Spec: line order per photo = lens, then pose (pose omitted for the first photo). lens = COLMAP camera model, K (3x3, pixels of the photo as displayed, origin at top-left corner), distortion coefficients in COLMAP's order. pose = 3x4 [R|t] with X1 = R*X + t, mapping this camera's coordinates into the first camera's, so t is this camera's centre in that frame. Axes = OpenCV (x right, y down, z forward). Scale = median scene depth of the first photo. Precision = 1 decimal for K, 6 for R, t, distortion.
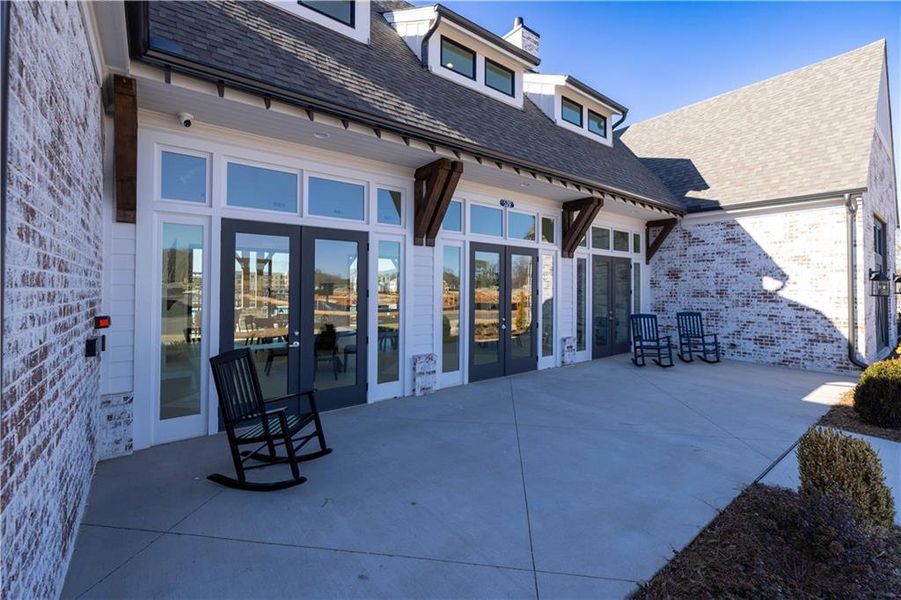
lens RADIAL K [[407.8, 0, 459.4], [0, 407.8, 279.5], [0, 0, 1]] dist [0.008498, -0.000879]
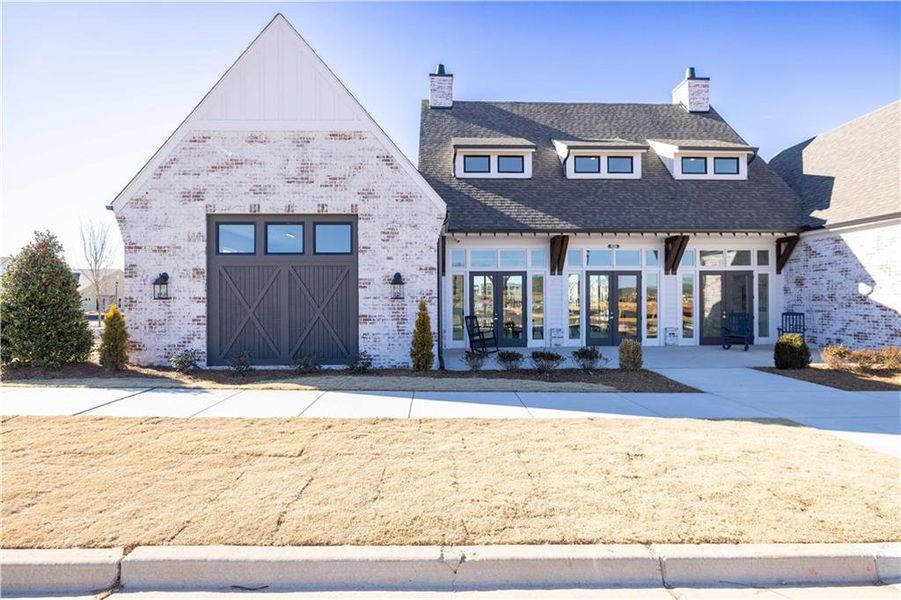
lens RADIAL K [[407.8, 0, 448.7], [0, 407.8, 297.8], [0, 0, 1]] dist [0.008498, -0.000879]
pose [[0.804766, -0.010322, -0.593502, 0.509319], [0.022045, 0.999679, 0.012507, -0.004682], [0.593182, -0.023149, 0.804735, -0.708709]]
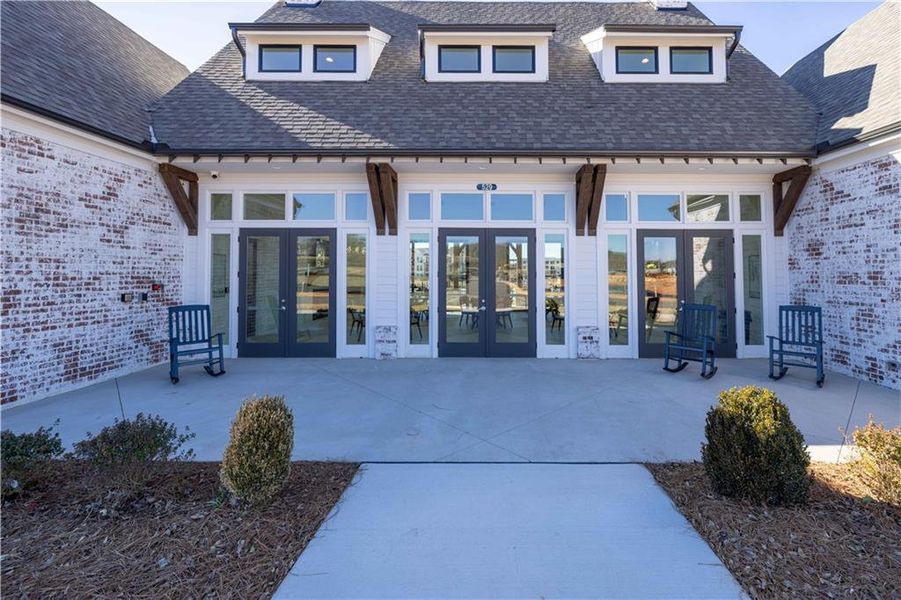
lens RADIAL K [[407.8, 0, 455.4], [0, 407.8, 258.5], [0, 0, 1]] dist [0.008498, -0.000879]
pose [[0.776193, -0.023710, -0.630050, 0.609778], [0.013933, 0.999694, -0.020456, 0.010249], [0.630342, 0.007099, 0.776285, 0.146023]]
